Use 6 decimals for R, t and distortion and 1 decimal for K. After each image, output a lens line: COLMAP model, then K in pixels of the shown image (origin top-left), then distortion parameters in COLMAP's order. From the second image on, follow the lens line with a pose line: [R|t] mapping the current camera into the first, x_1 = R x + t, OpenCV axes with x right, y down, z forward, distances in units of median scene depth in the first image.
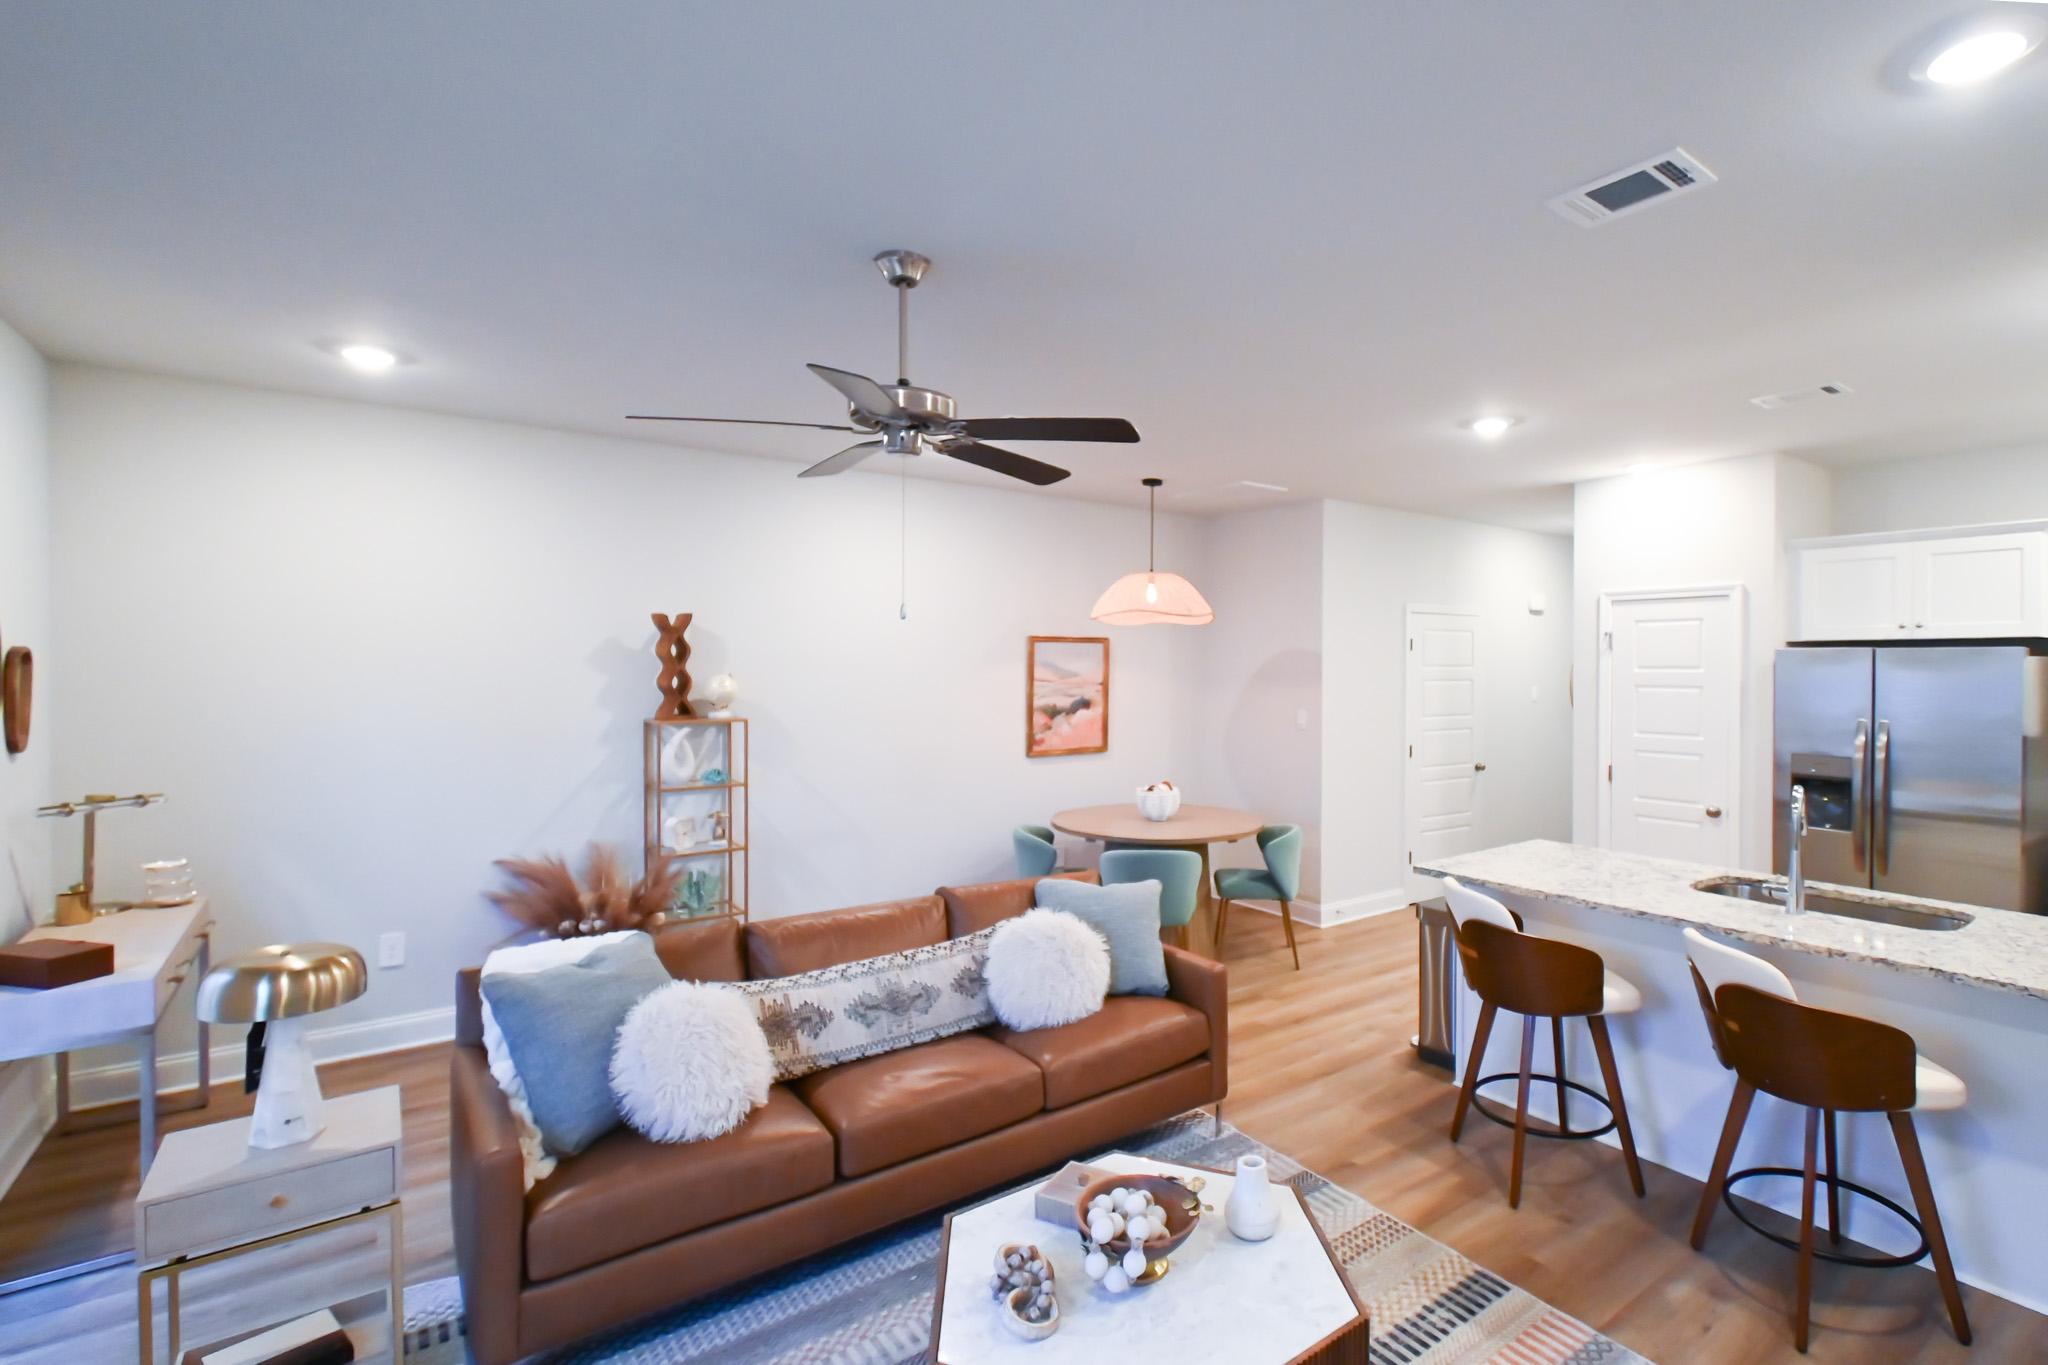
lens RADIAL K [[1014.0, 0, 1187.2], [0, 1014.0, 664.4], [0, 0, 1]] dist [-0.000892, 0.000341]
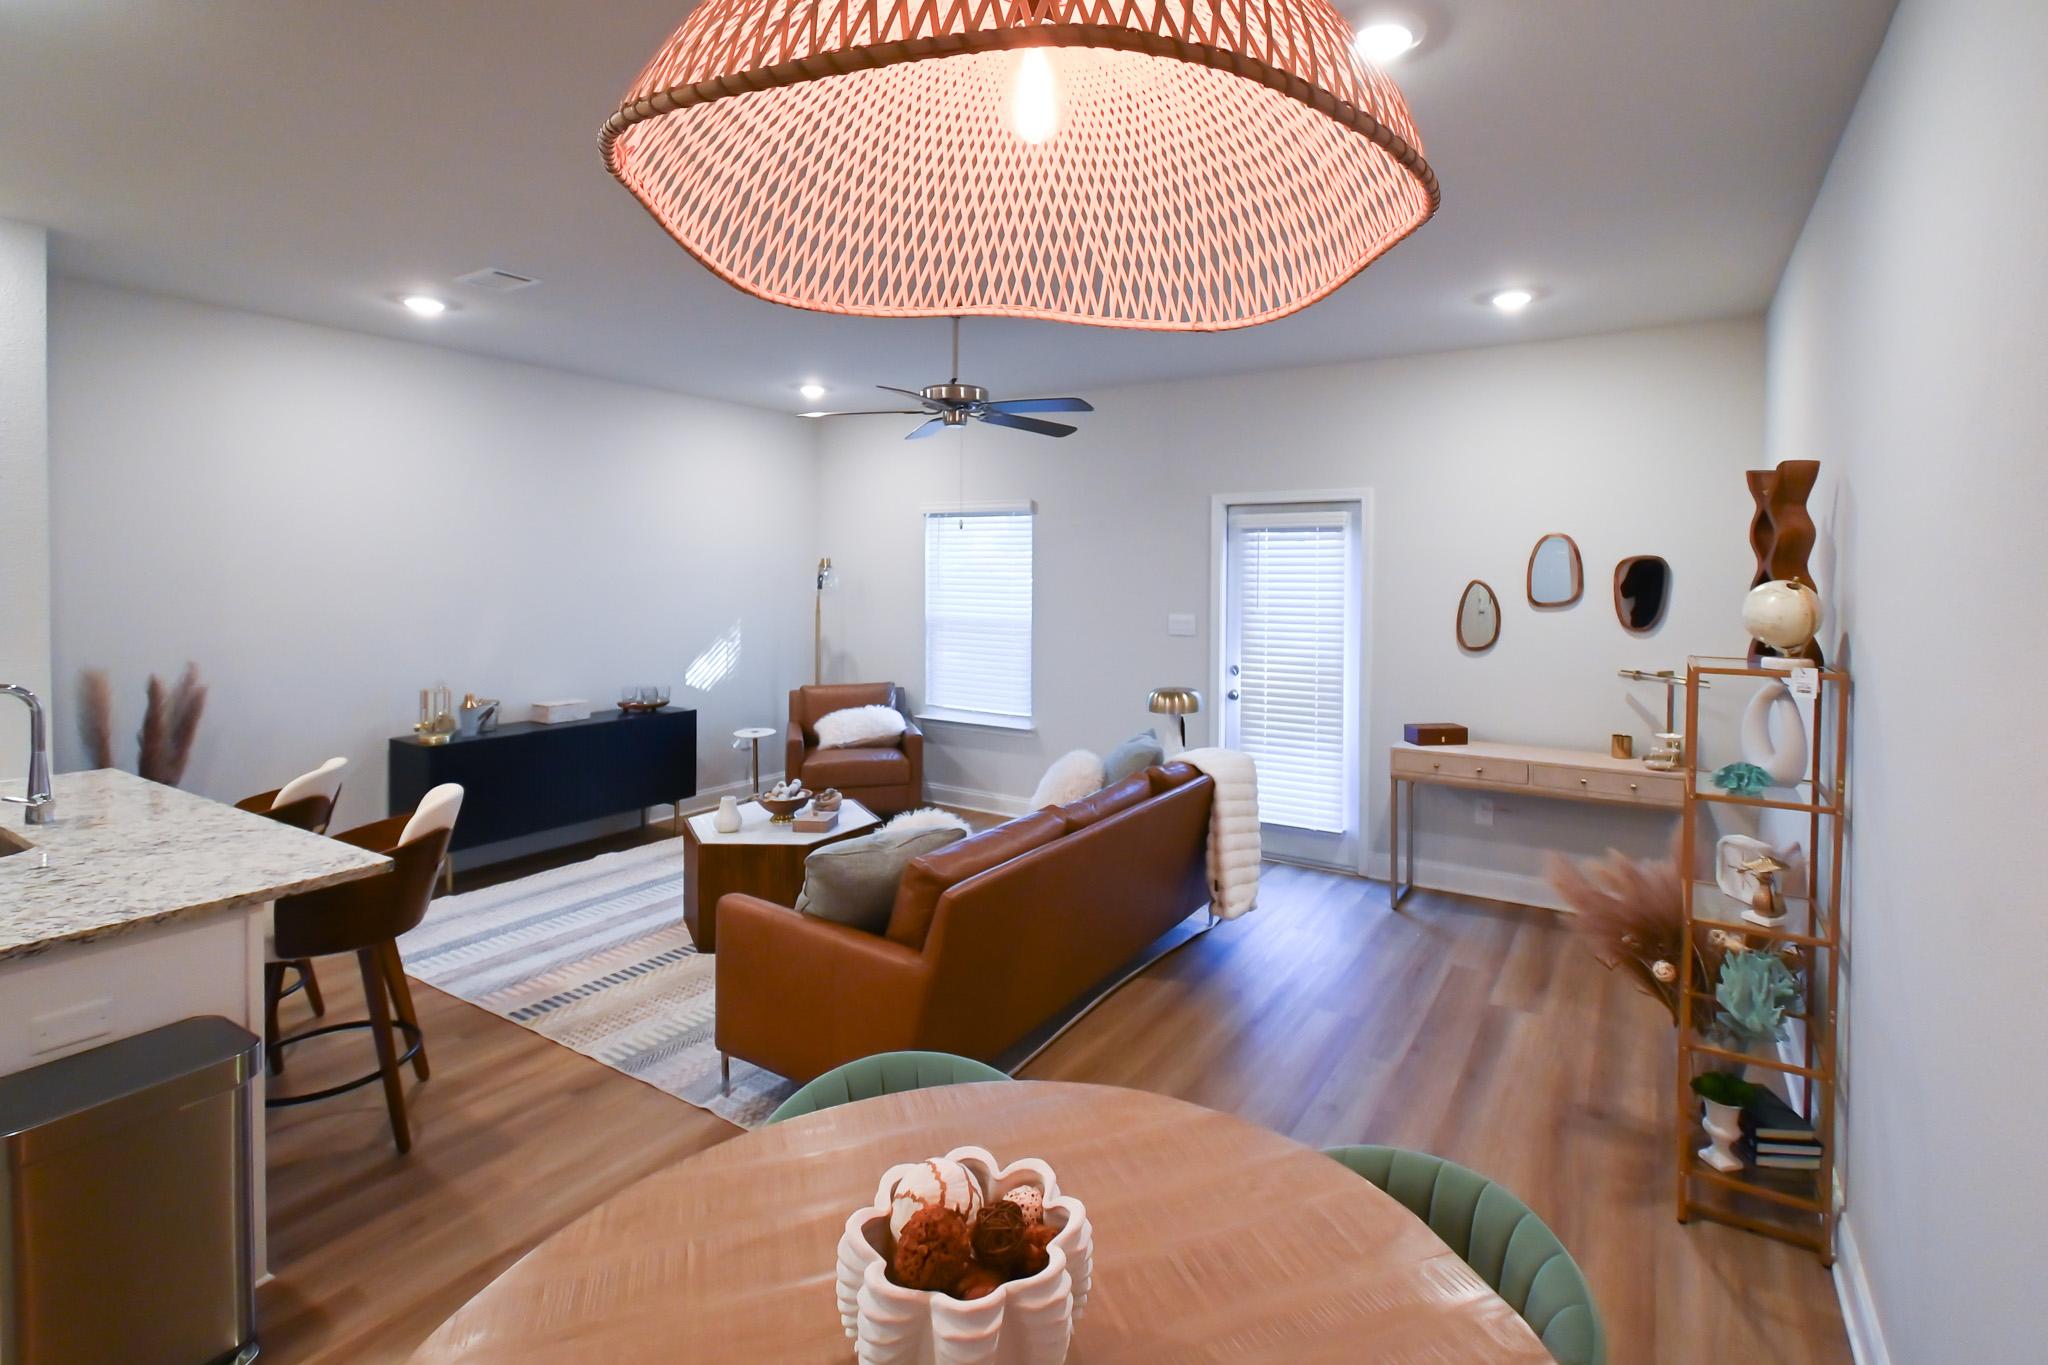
lens RADIAL K [[937.3, 0, 1049.0], [0, 937.3, 590.2], [0, 0, 1]] dist [0.004202, 0.000397]
pose [[-0.953427, -0.005988, -0.301565, 0.010124], [-0.011694, 0.999785, 0.017121, 0.012014], [0.301397, 0.019850, -0.953292, 1.326121]]
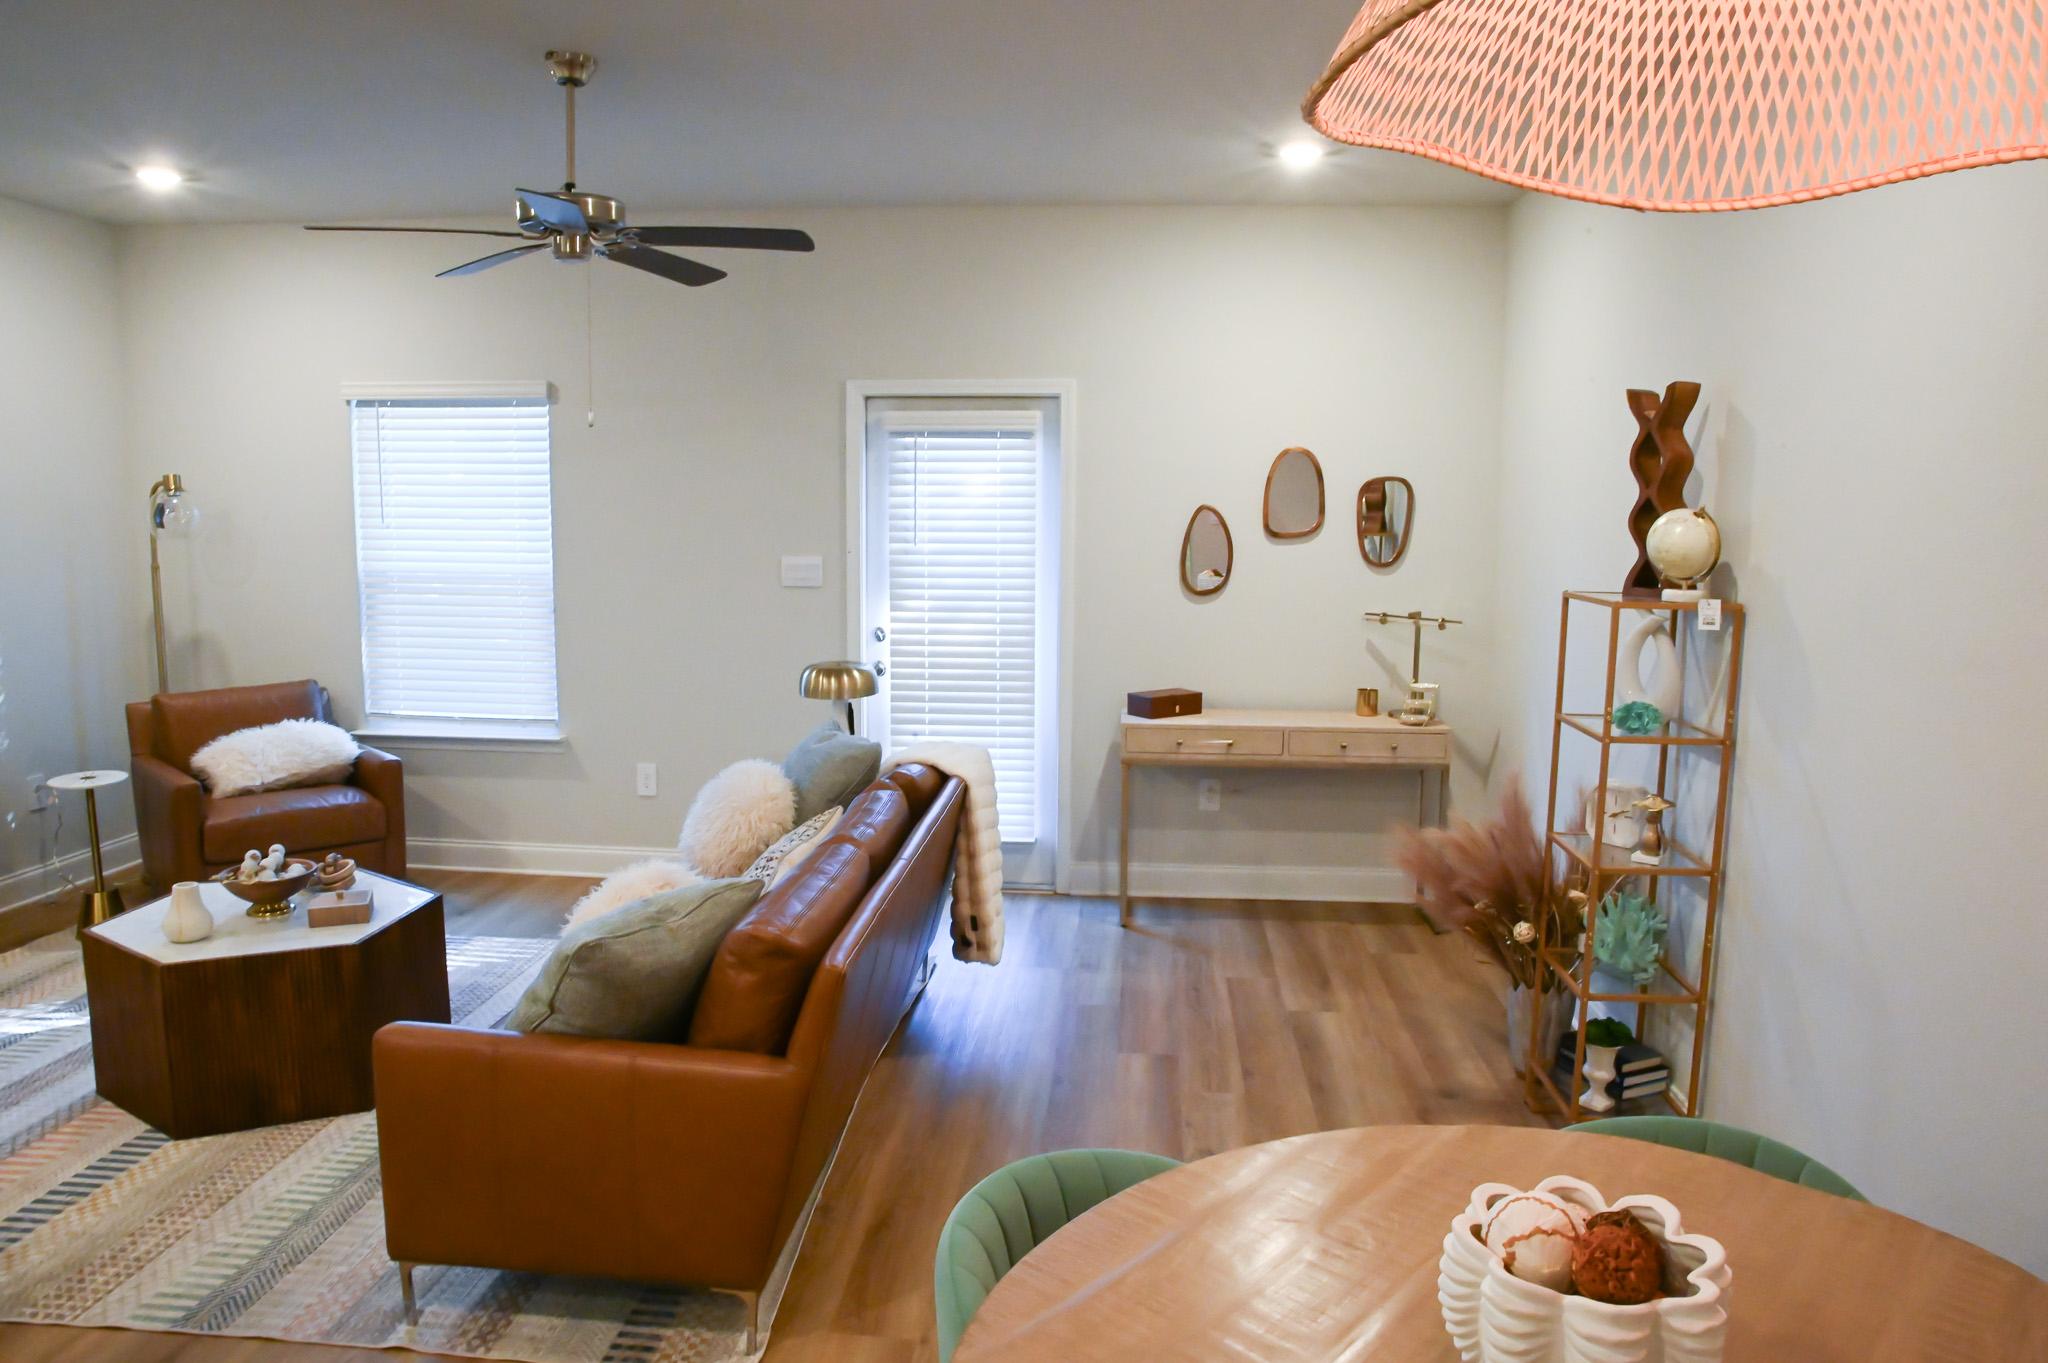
lens RADIAL K [[1388.7, 0, 984.1], [0, 1388.7, 687.4], [0, 0, 1]] dist [-0.143893, 0.107627]
pose [[-0.721443, 0.082188, -0.687579, 0.202154], [-0.011519, 0.991370, 0.130587, 0.015314], [0.692378, 0.102132, -0.714270, 1.226932]]
